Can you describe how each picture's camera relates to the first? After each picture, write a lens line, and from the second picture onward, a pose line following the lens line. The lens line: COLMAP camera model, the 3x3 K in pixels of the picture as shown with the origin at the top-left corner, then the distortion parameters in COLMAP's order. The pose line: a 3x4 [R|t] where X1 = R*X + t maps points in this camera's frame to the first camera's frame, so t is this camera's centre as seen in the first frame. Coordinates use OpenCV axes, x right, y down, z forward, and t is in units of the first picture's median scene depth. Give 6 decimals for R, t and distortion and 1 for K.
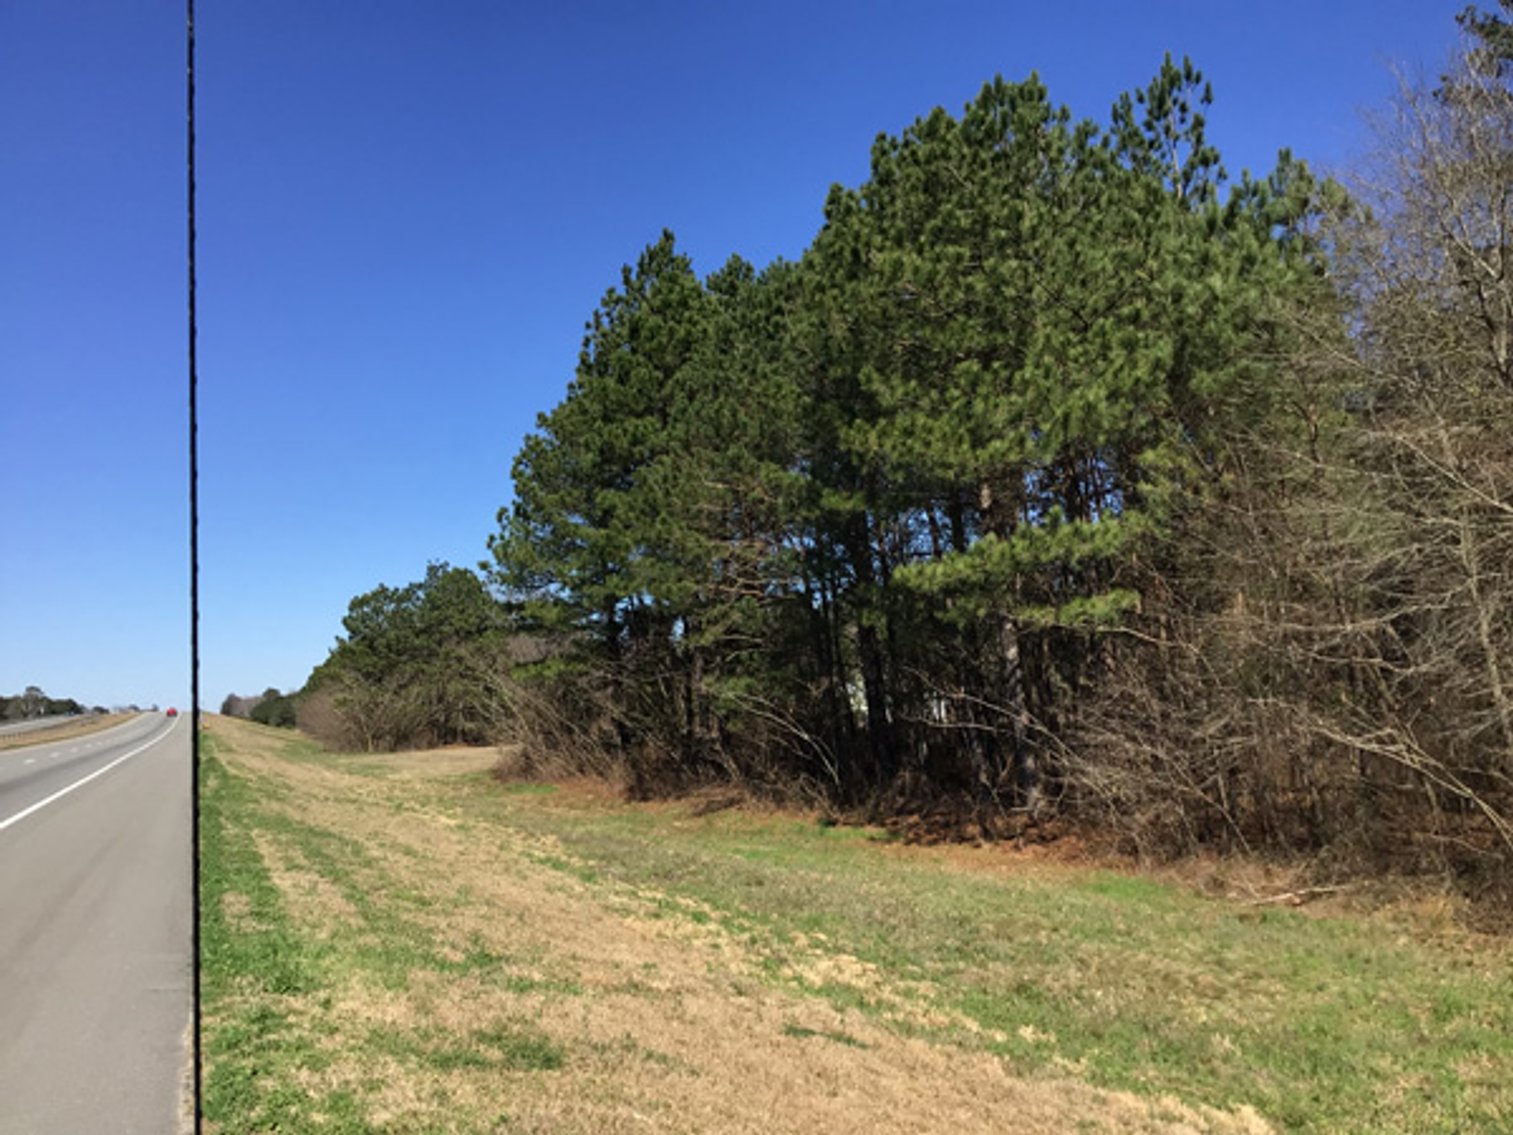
lens RADIAL K [[1372.9, 0, 758.7], [0, 1372.9, 577.2], [0, 0, 1]] dist [0.087230, -0.169511]
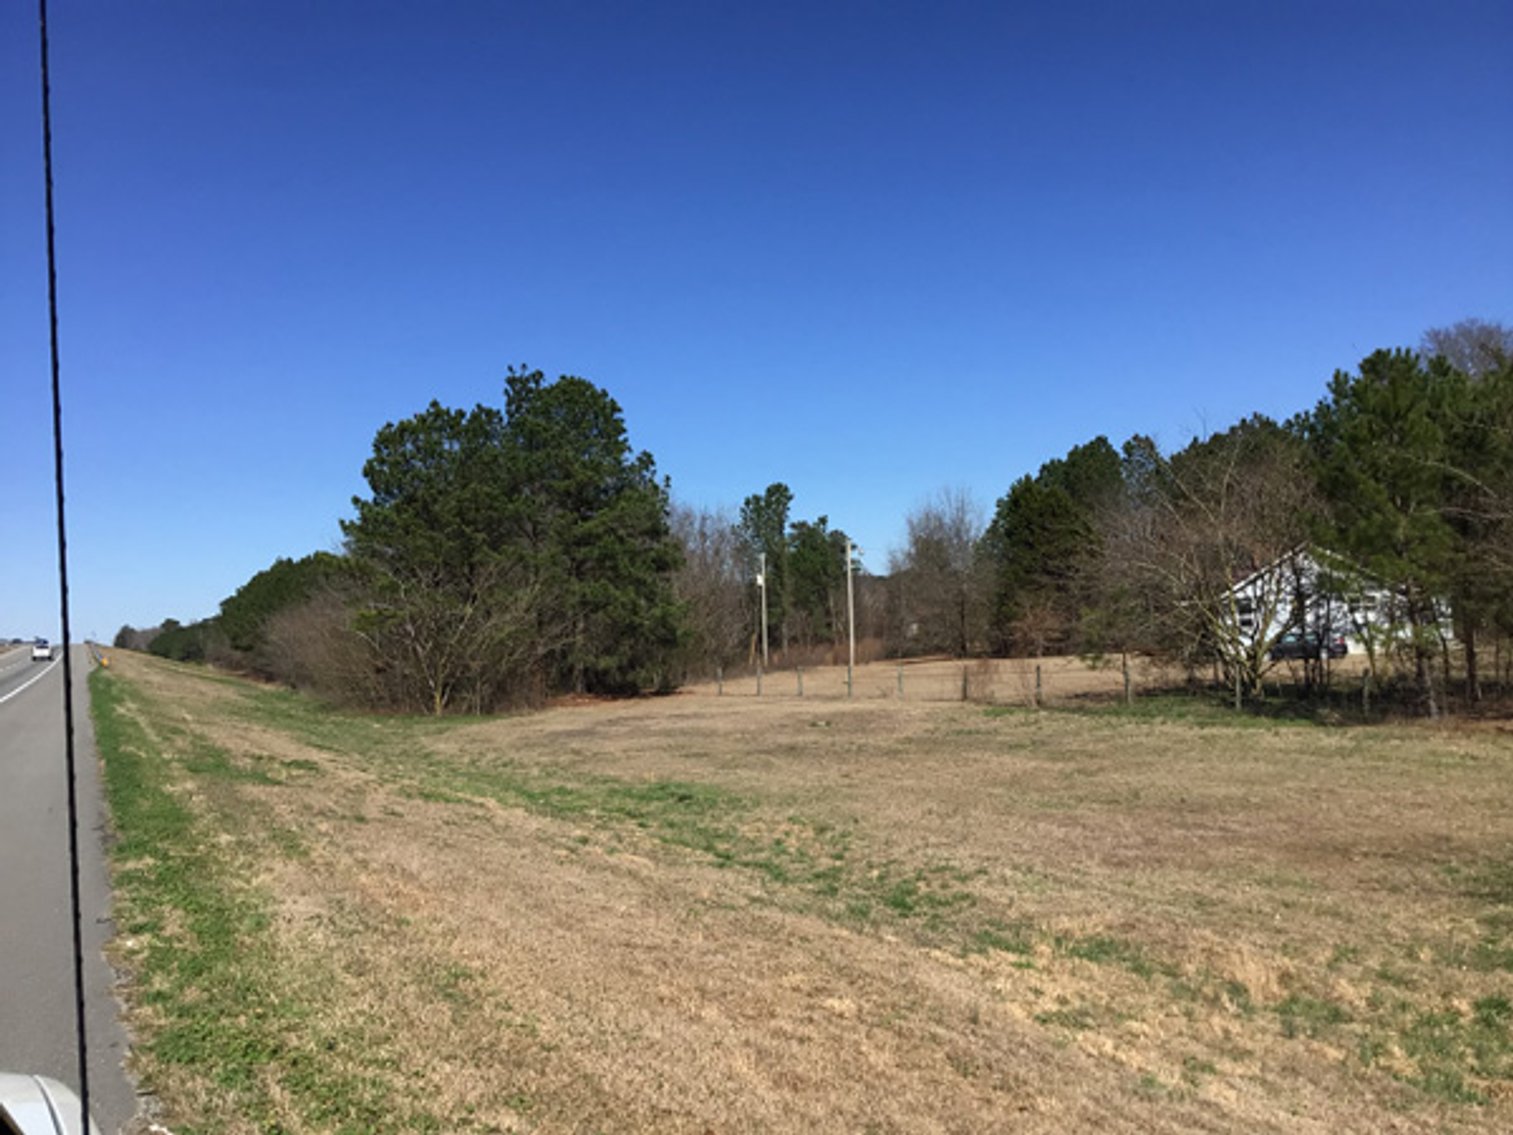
lens RADIAL K [[1372.9, 0, 758.7], [0, 1372.9, 577.2], [0, 0, 1]] dist [0.087230, -0.169511]
pose [[0.997766, -0.007998, 0.066319, -0.211289], [0.004497, 0.998596, 0.052774, 0.052479], [-0.066648, -0.052358, 0.996402, 0.520040]]
